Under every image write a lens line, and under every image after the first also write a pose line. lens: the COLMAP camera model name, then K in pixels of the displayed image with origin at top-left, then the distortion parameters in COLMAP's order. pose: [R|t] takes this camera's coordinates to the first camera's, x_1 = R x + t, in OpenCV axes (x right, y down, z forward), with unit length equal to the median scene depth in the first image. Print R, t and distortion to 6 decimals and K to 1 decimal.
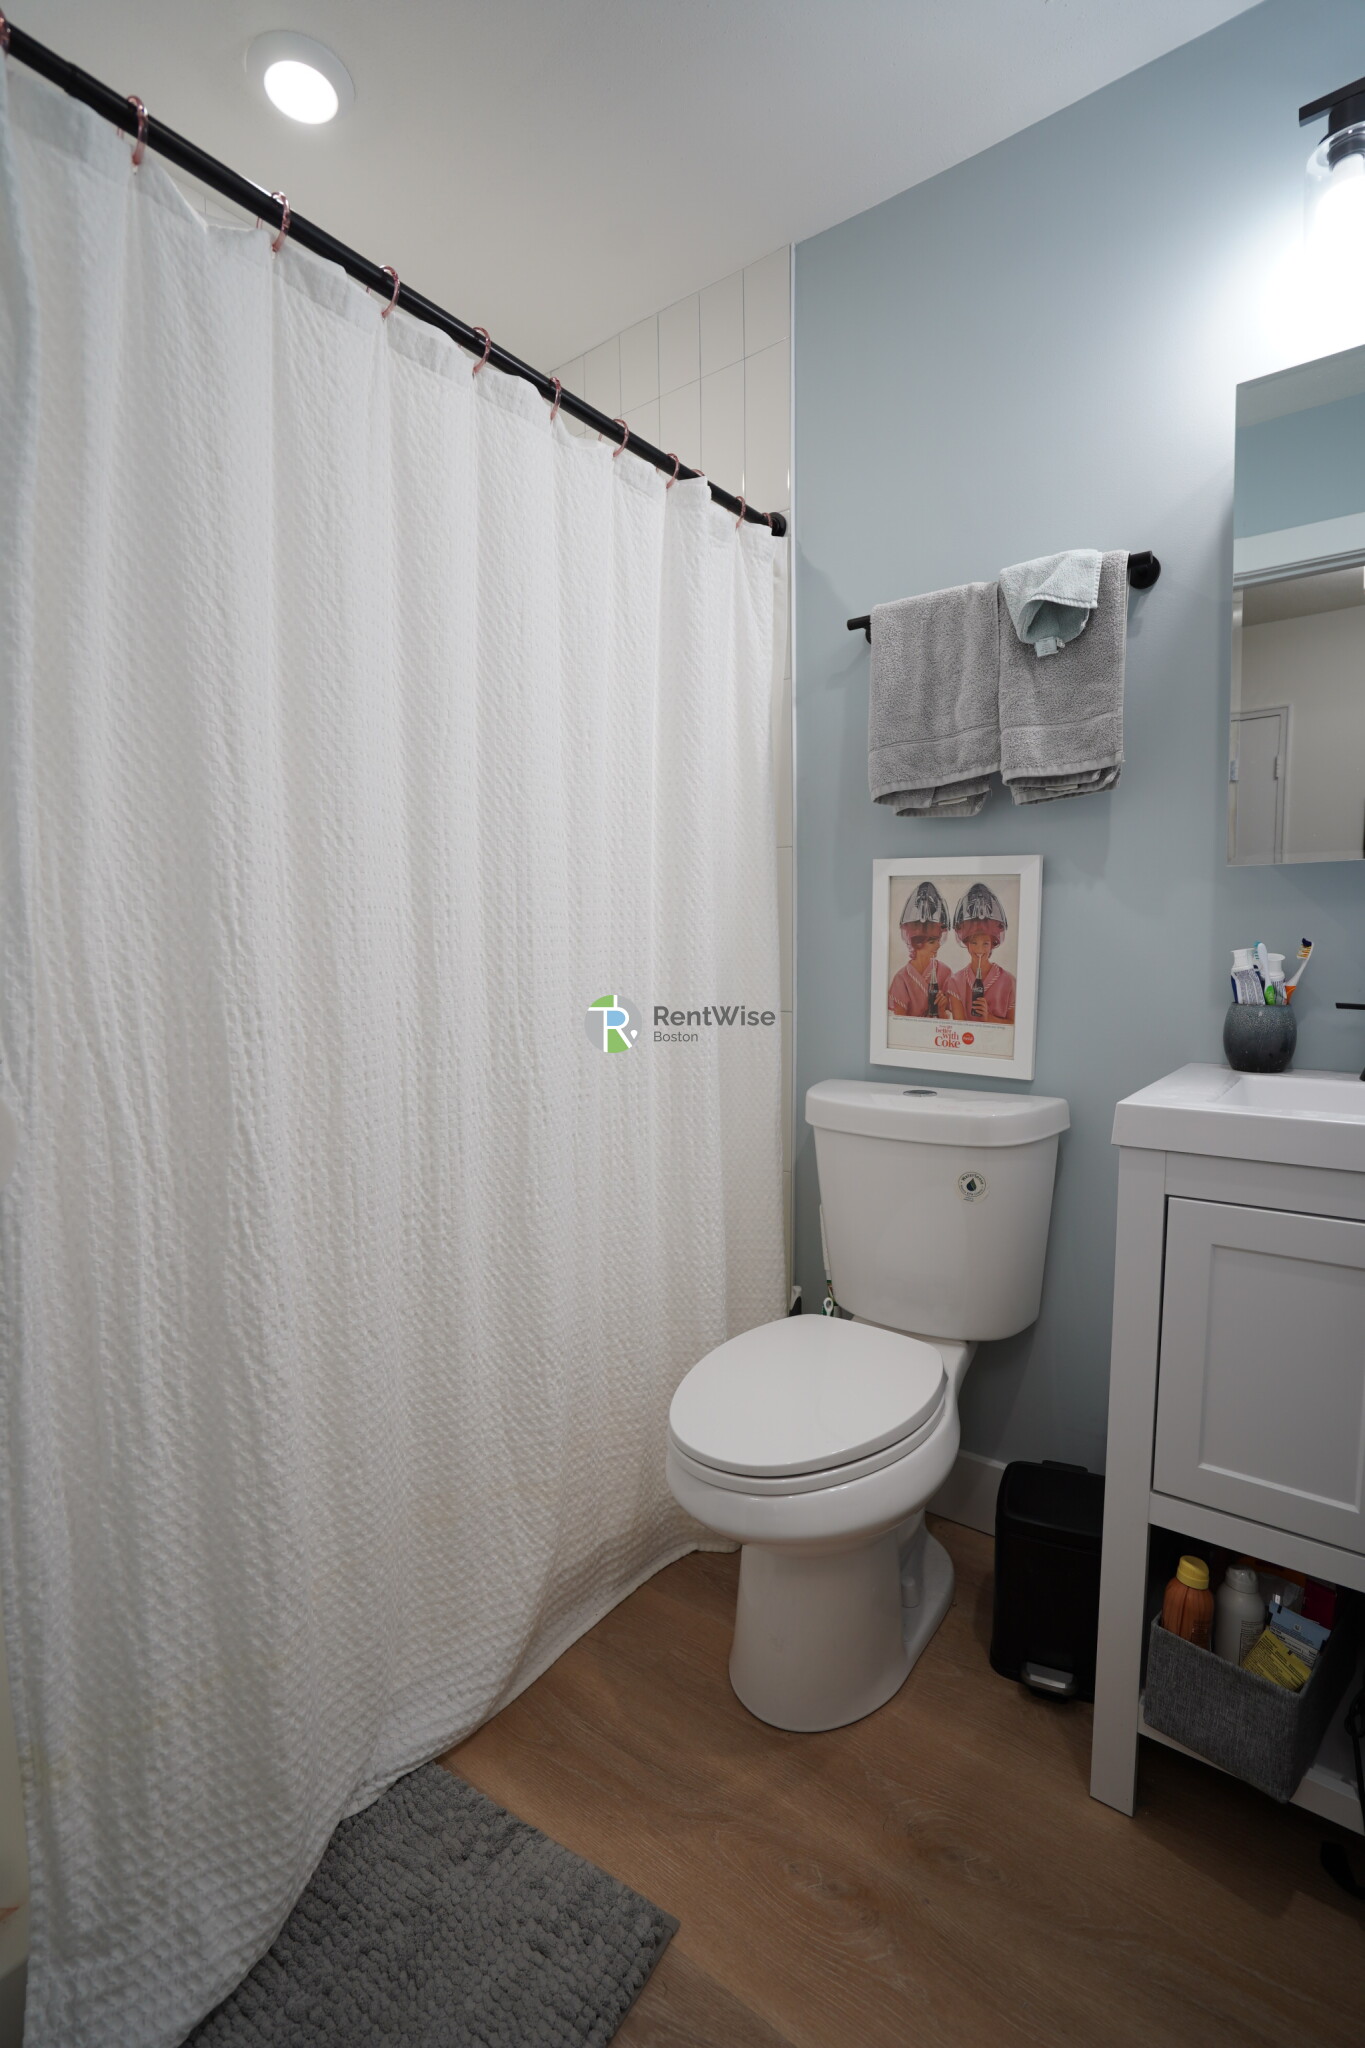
lens RADIAL K [[956.7, 0, 688.1], [0, 956.7, 1027.1], [0, 0, 1]] dist [-0.024724, 0.004209]
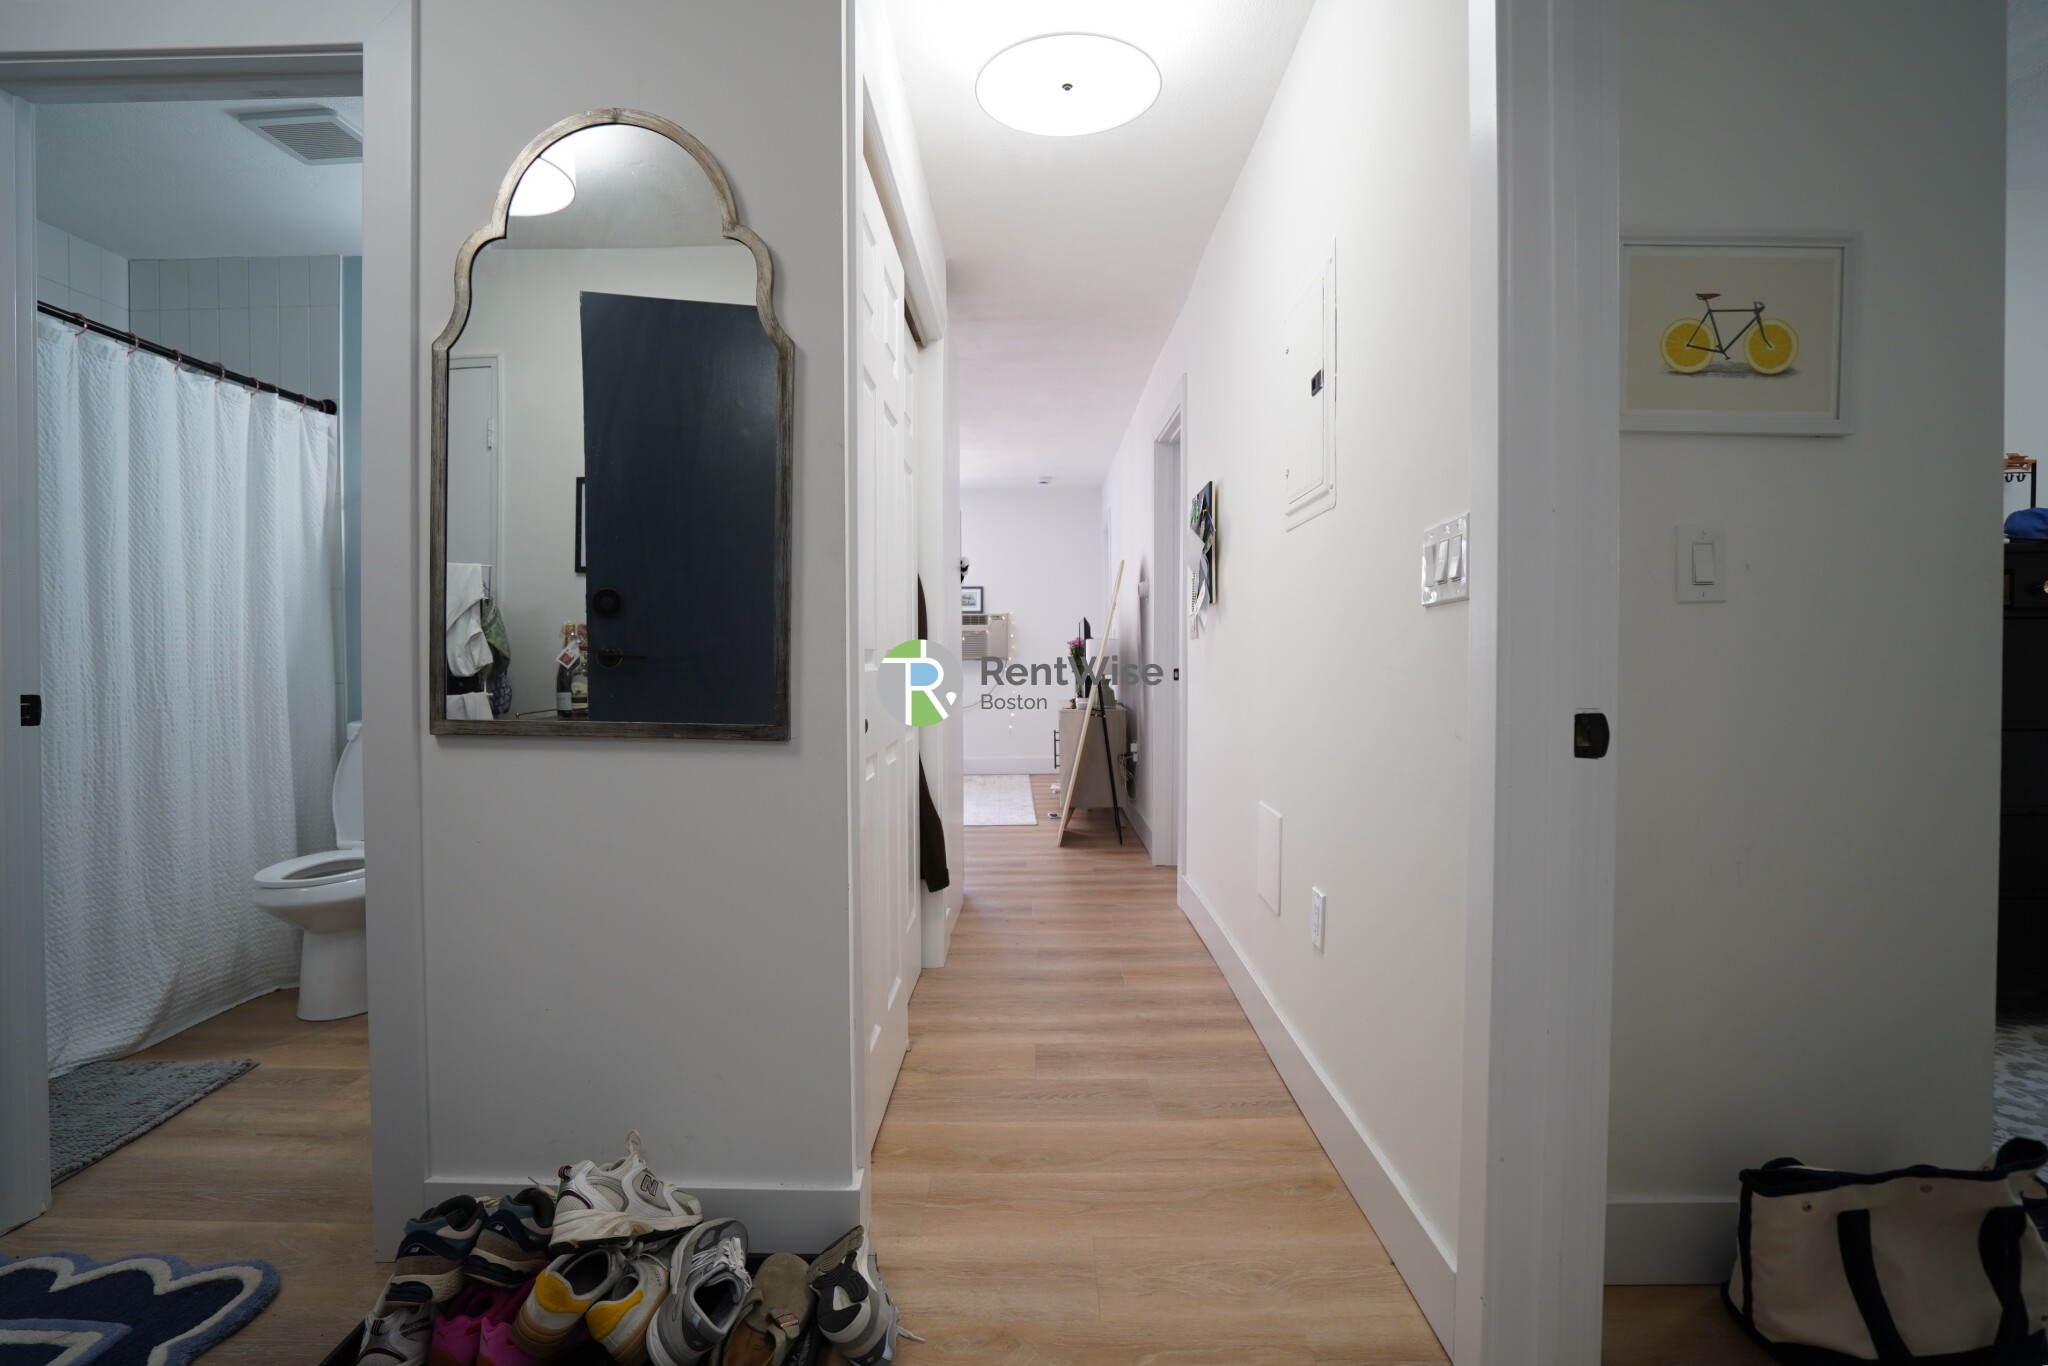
lens RADIAL K [[956.7, 0, 1025.7], [0, 956.7, 678.9], [0, 0, 1]] dist [-0.024724, 0.004209]
pose [[0.793365, -0.010870, 0.608649, 0.059010], [0.054156, 0.997136, -0.052783, 0.173295], [-0.606332, 0.074839, 0.791682, -1.441746]]
